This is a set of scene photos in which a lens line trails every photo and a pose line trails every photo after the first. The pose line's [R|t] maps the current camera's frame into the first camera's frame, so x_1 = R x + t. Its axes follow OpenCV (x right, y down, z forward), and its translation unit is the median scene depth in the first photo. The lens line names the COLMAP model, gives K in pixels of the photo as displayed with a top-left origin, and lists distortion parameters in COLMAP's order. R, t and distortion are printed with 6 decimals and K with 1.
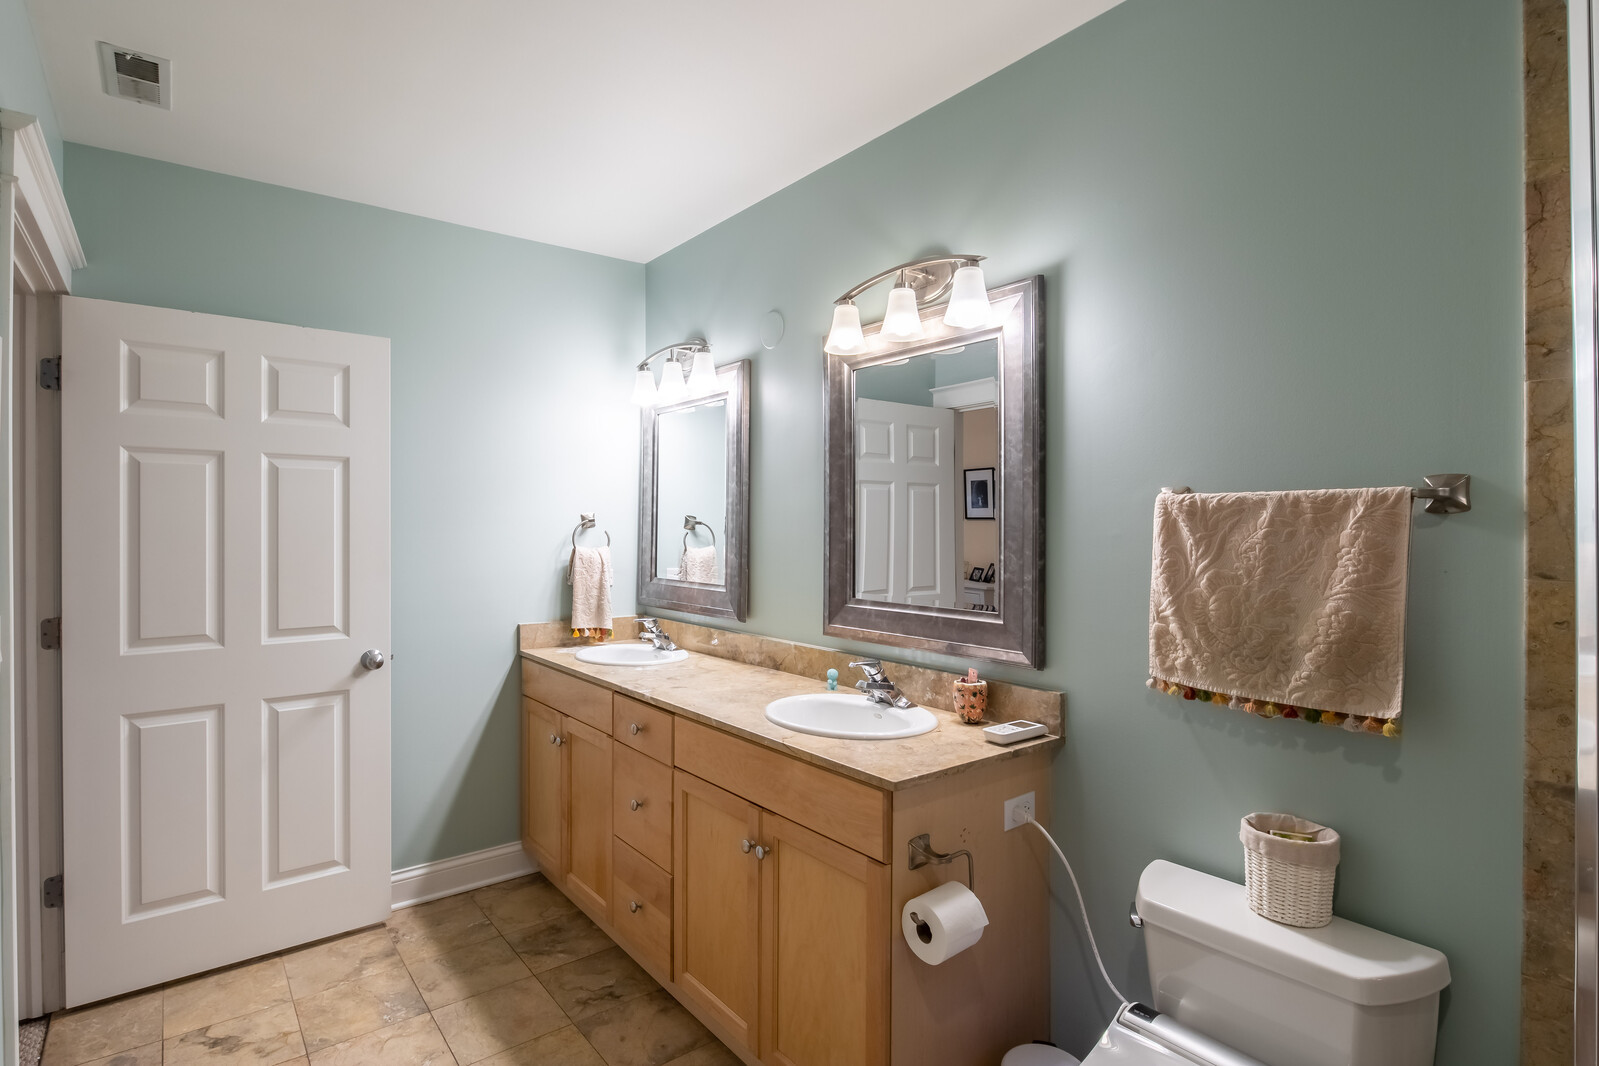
lens RADIAL K [[804.9, 0, 796.8], [0, 804.9, 527.8], [0, 0, 1]] dist [-0.013409, 0.002594]
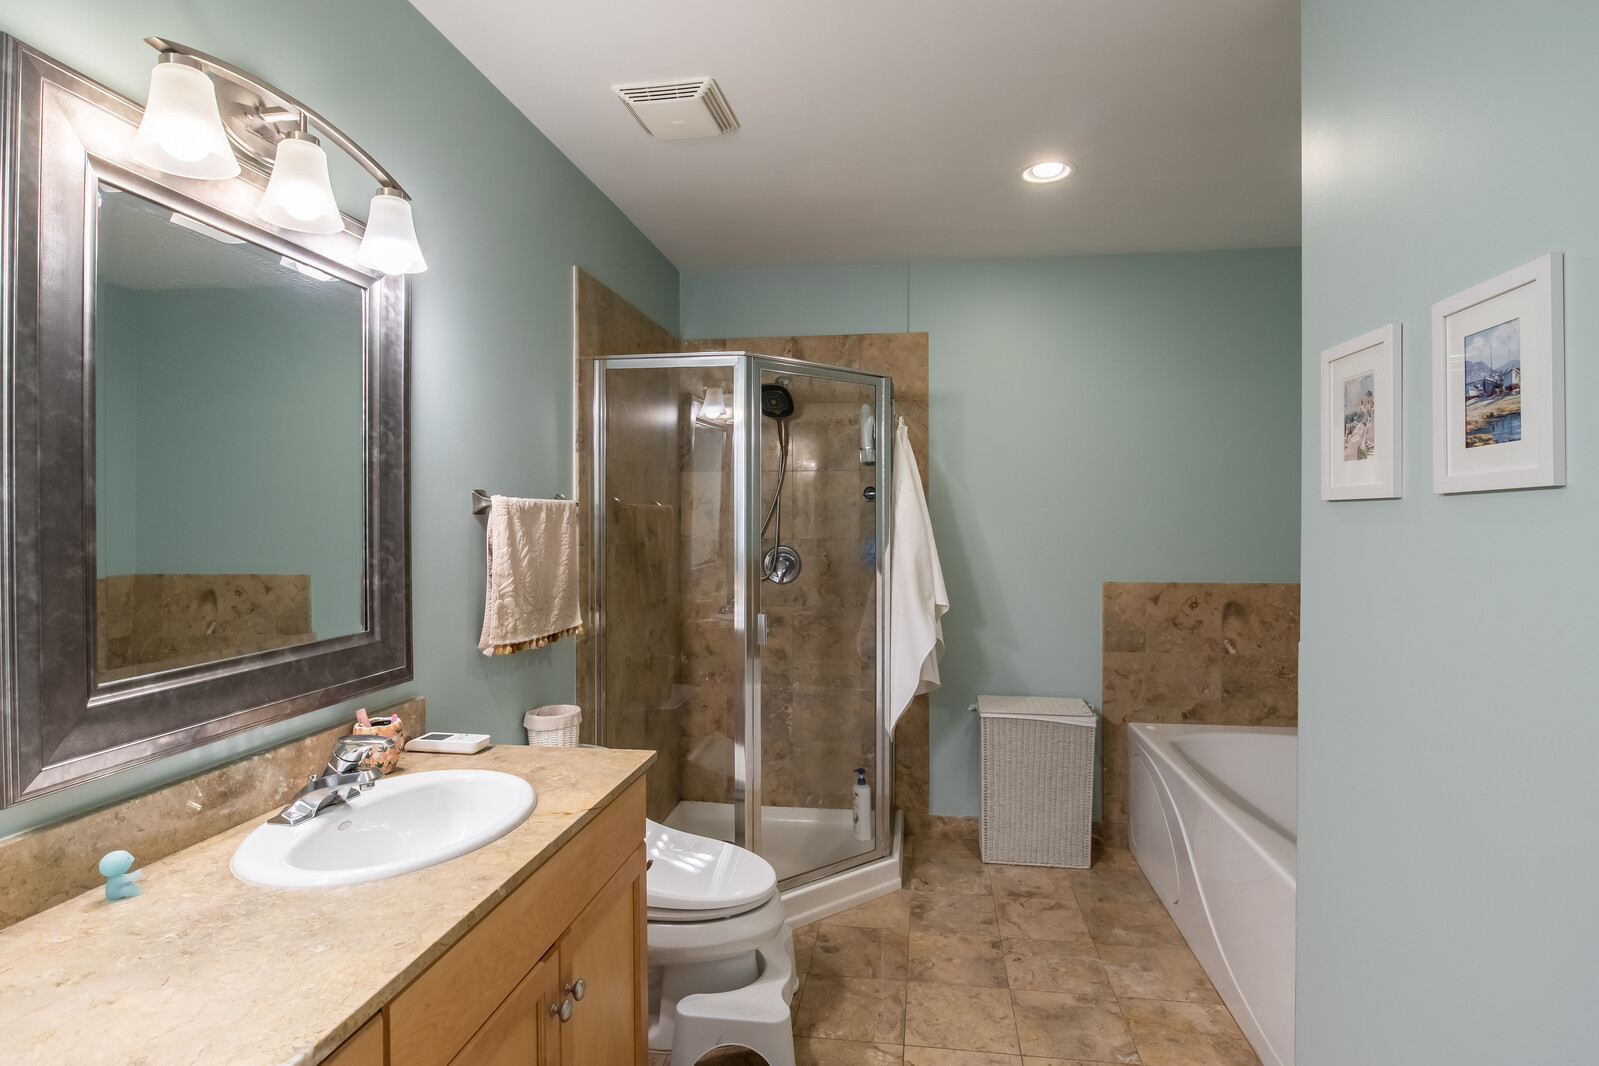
lens RADIAL K [[804.9, 0, 796.7], [0, 804.9, 526.0], [0, 0, 1]] dist [-0.013409, 0.002594]
pose [[-0.684621, -0.005424, 0.728879, -0.780960], [0.001862, 0.999956, 0.009190, -0.007295], [-0.728897, 0.007649, -0.684581, 1.531571]]
